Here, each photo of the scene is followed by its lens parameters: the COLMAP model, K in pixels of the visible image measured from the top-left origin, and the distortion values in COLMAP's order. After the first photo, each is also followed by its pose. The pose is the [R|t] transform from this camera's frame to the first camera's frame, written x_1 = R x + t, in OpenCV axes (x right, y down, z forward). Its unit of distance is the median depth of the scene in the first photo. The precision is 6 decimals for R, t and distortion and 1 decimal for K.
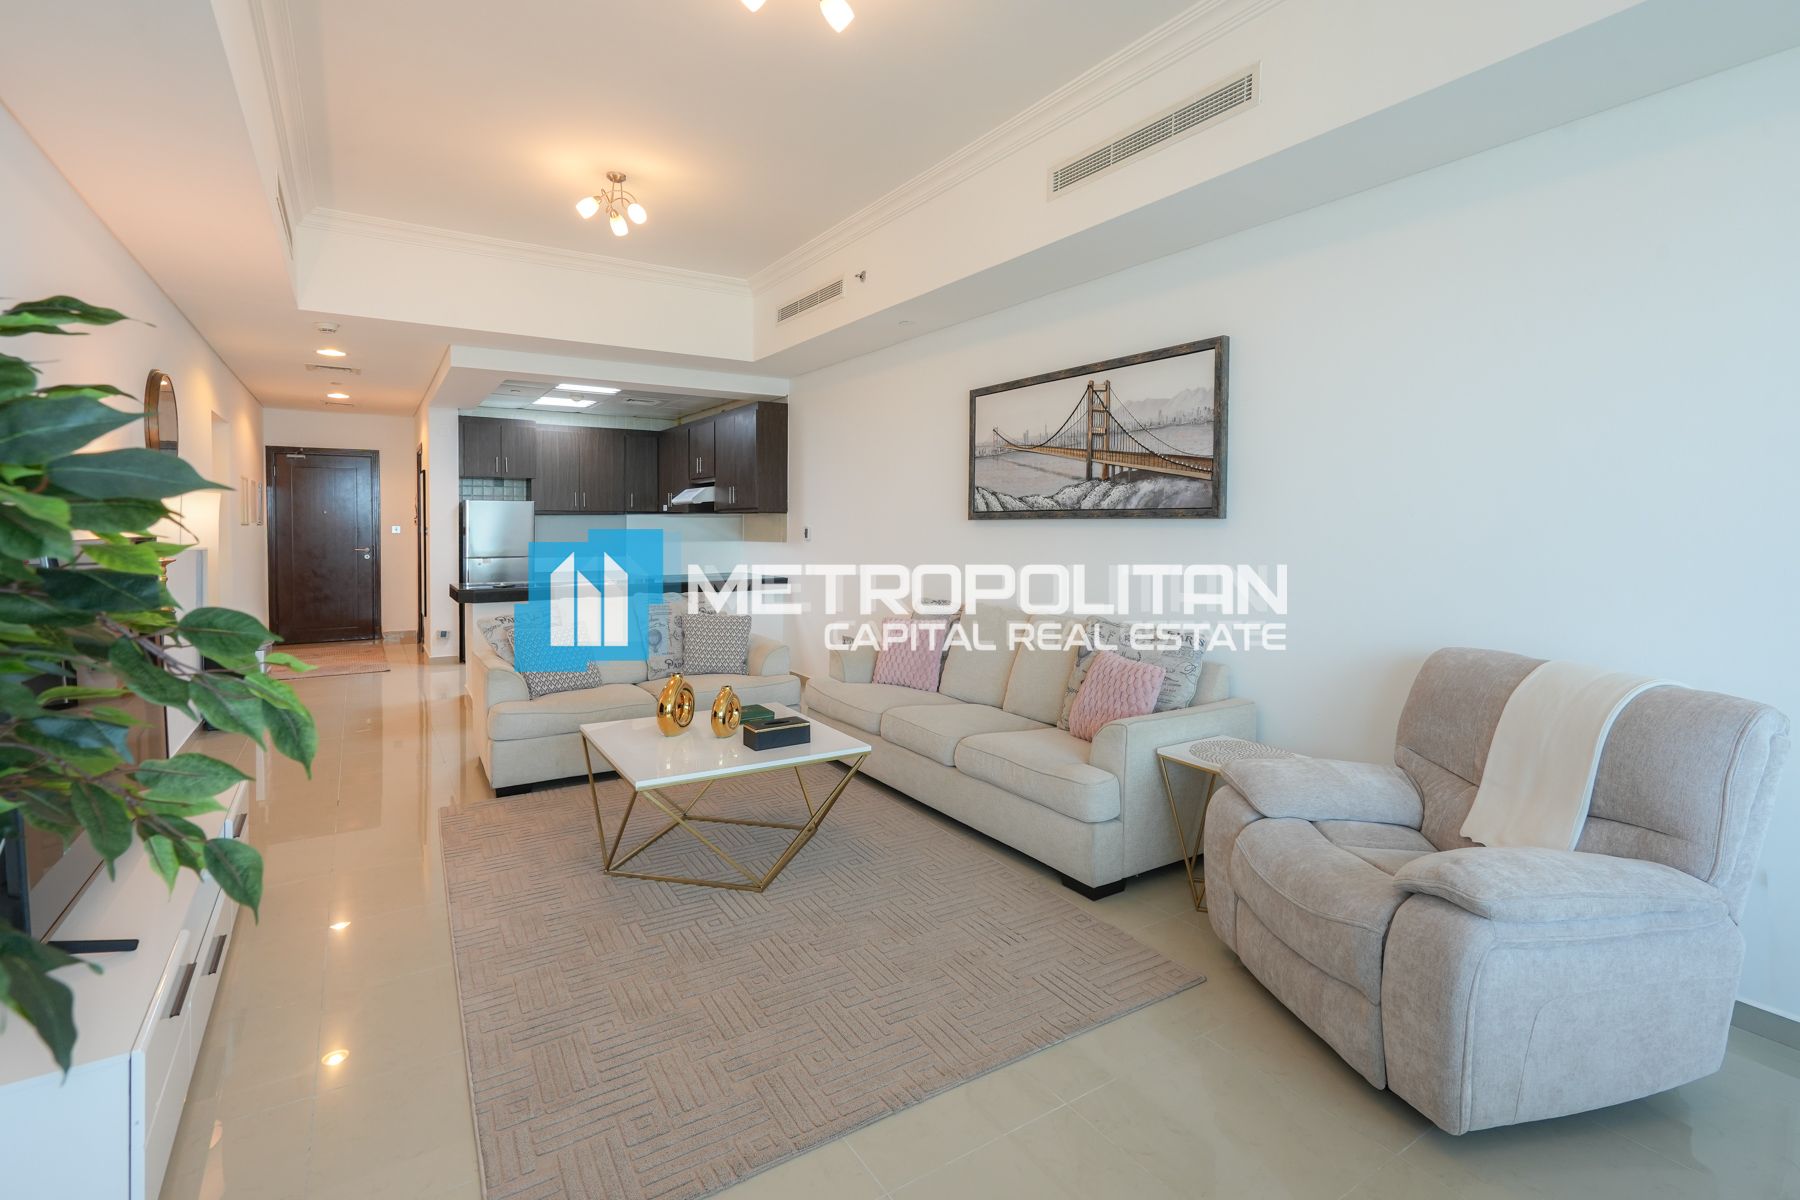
lens RADIAL K [[812.6, 0, 876.9], [0, 812.6, 529.4], [0, 0, 1]] dist [0.015248, 0.005462]
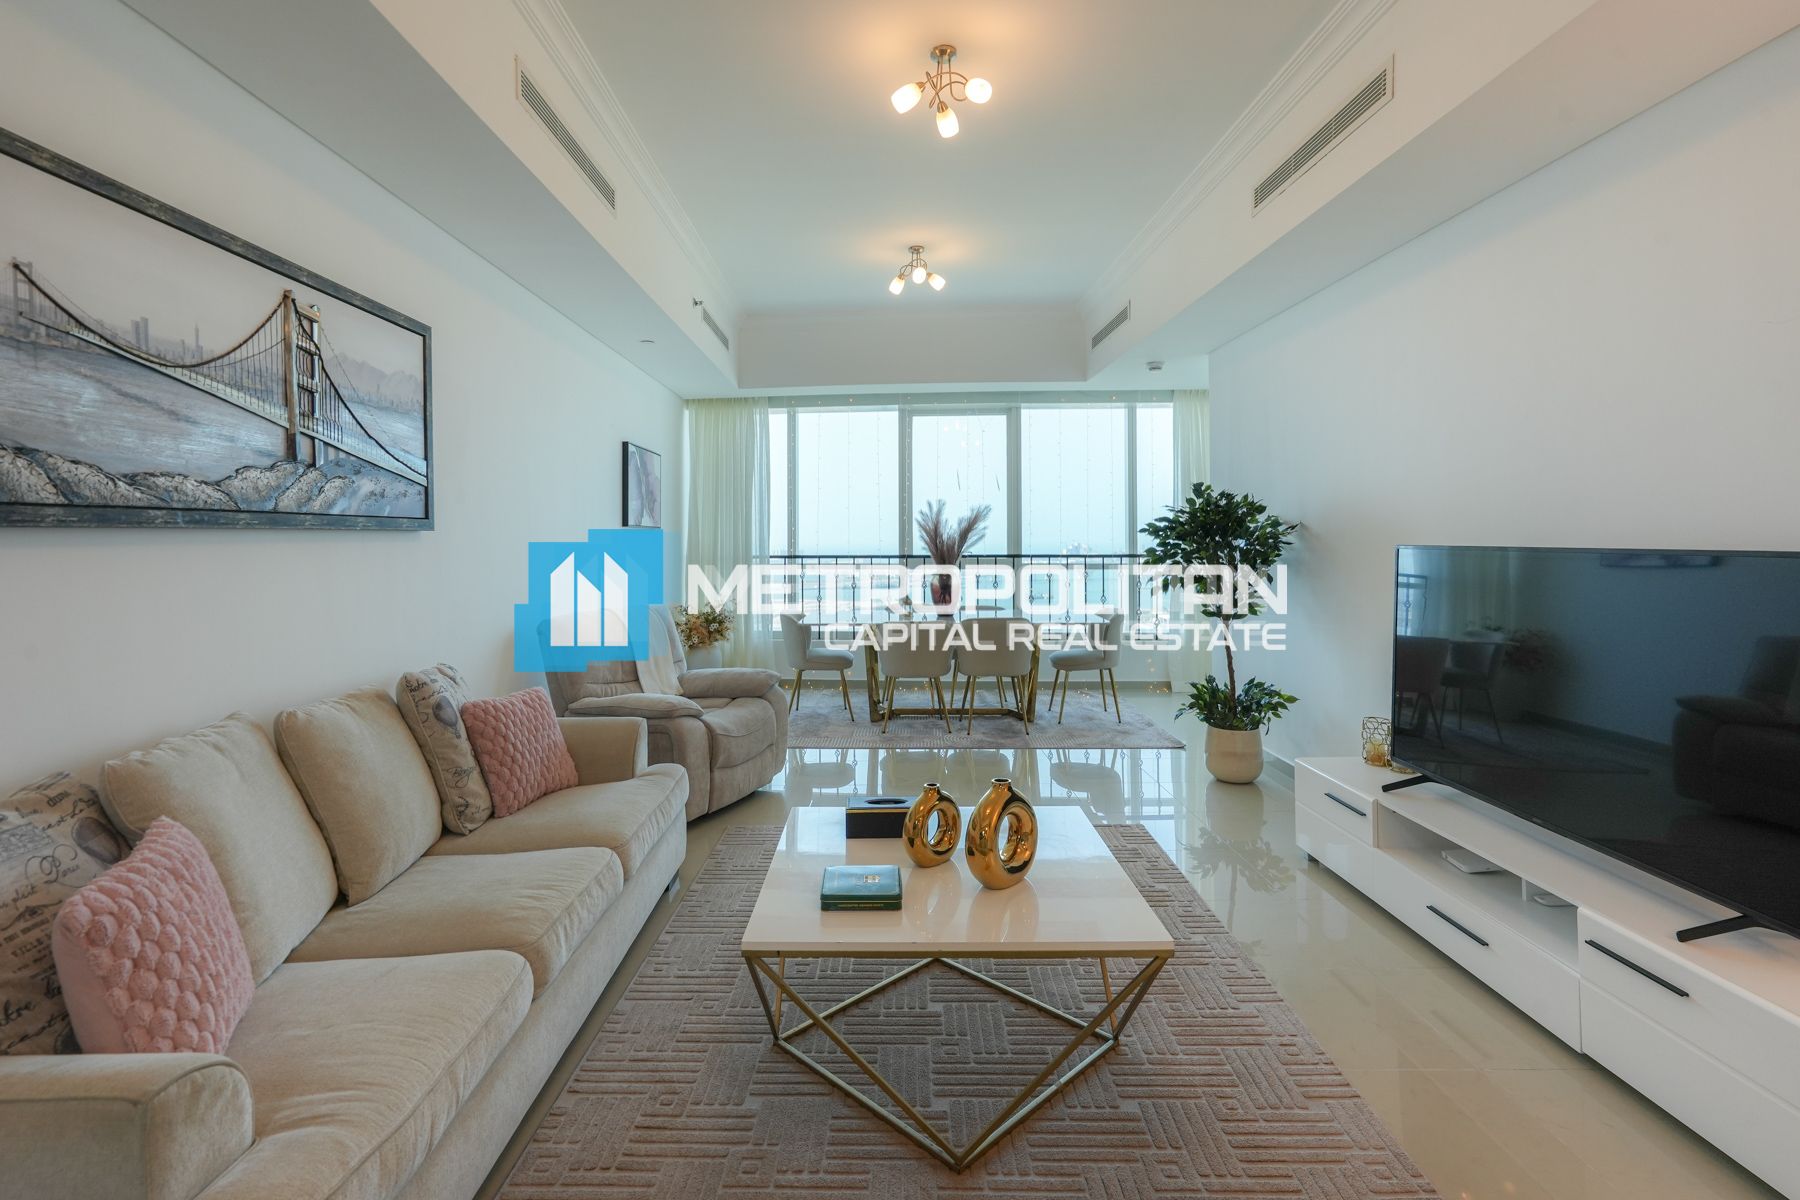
lens RADIAL K [[812.6, 0, 864.8], [0, 812.6, 529.1], [0, 0, 1]] dist [0.015248, 0.005462]
pose [[-0.834204, 0.001645, 0.551453, -0.398654], [0.003795, 0.999989, 0.002757, -0.012535], [-0.551442, 0.004393, -0.834201, 1.257076]]
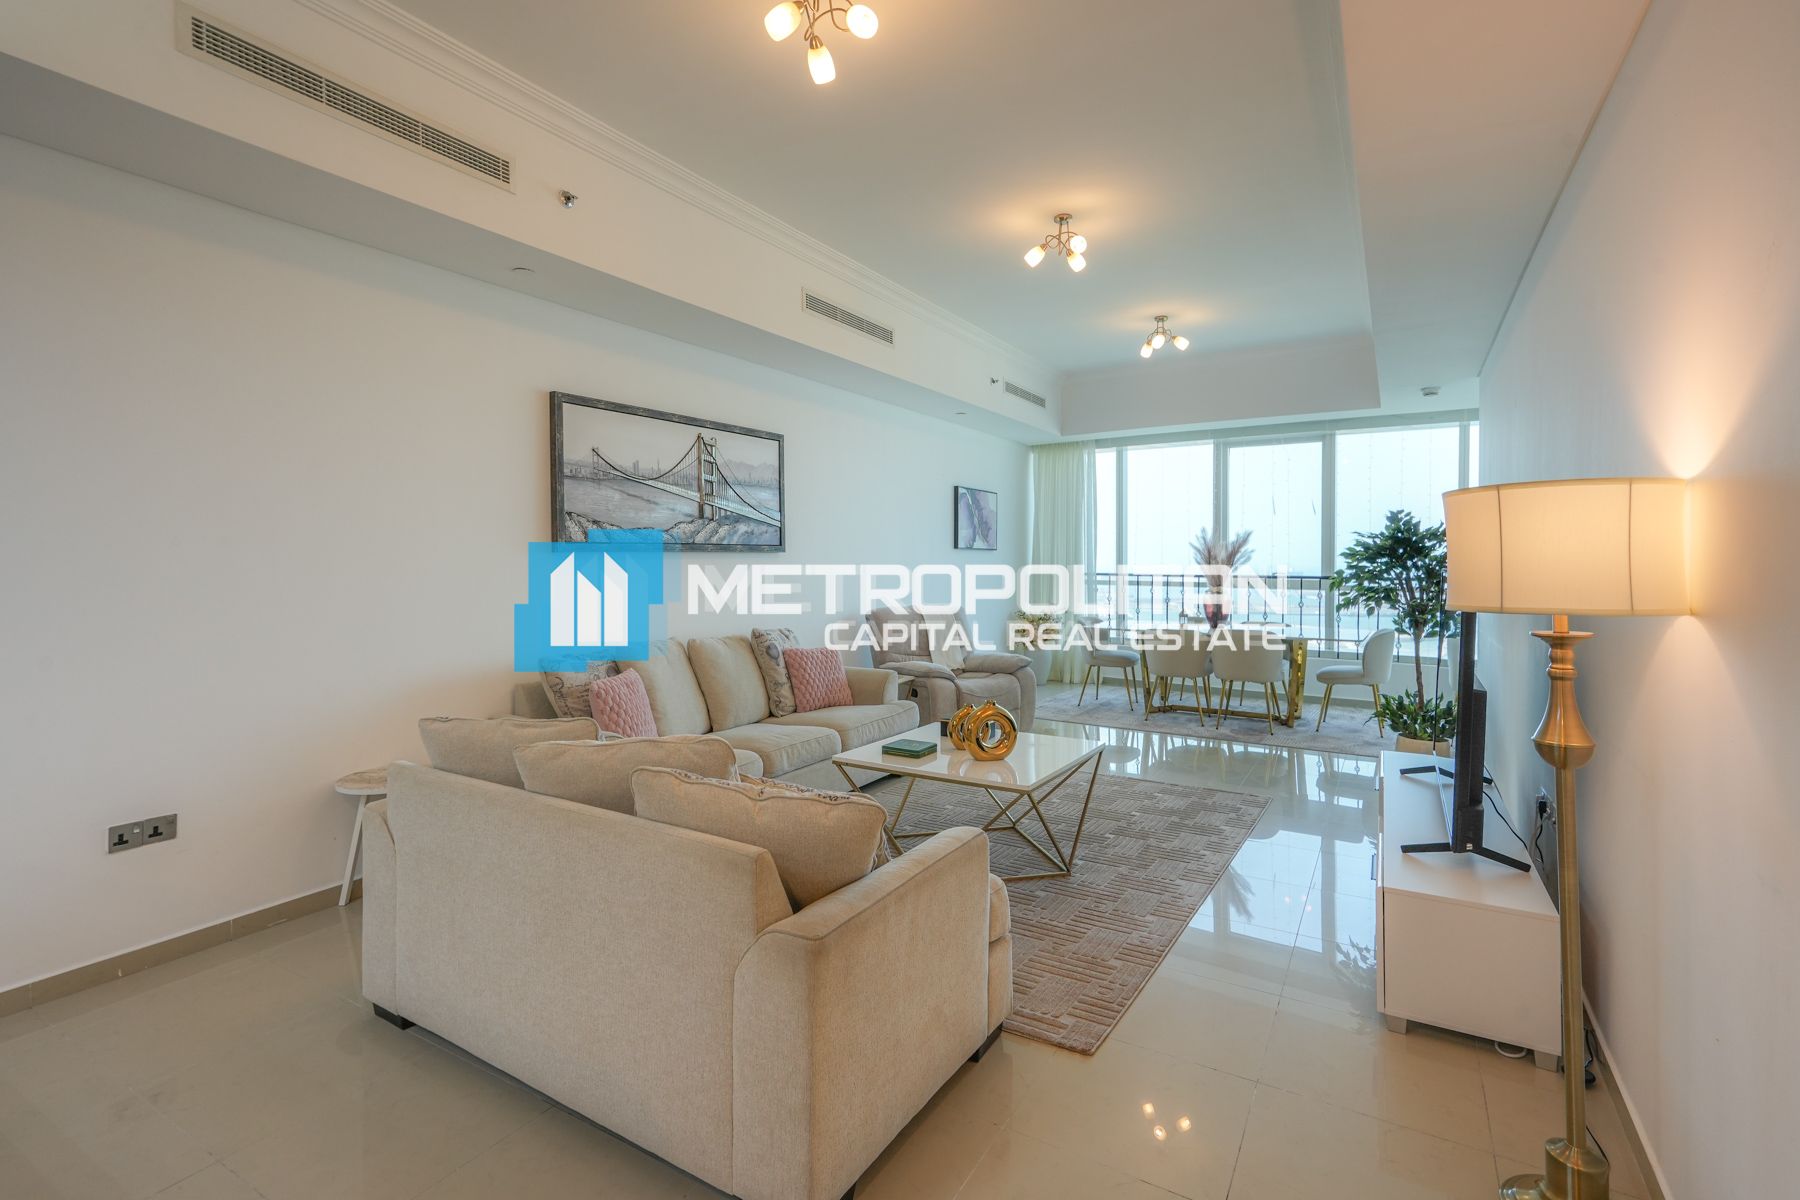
lens RADIAL K [[812.6, 0, 928.2], [0, 812.6, 567.9], [0, 0, 1]] dist [0.015248, 0.005462]
pose [[-0.455613, -0.021827, 0.889910, -0.924406], [0.001813, 0.999675, 0.025447, -0.018698], [-0.890176, 0.013207, -0.455425, 1.238492]]
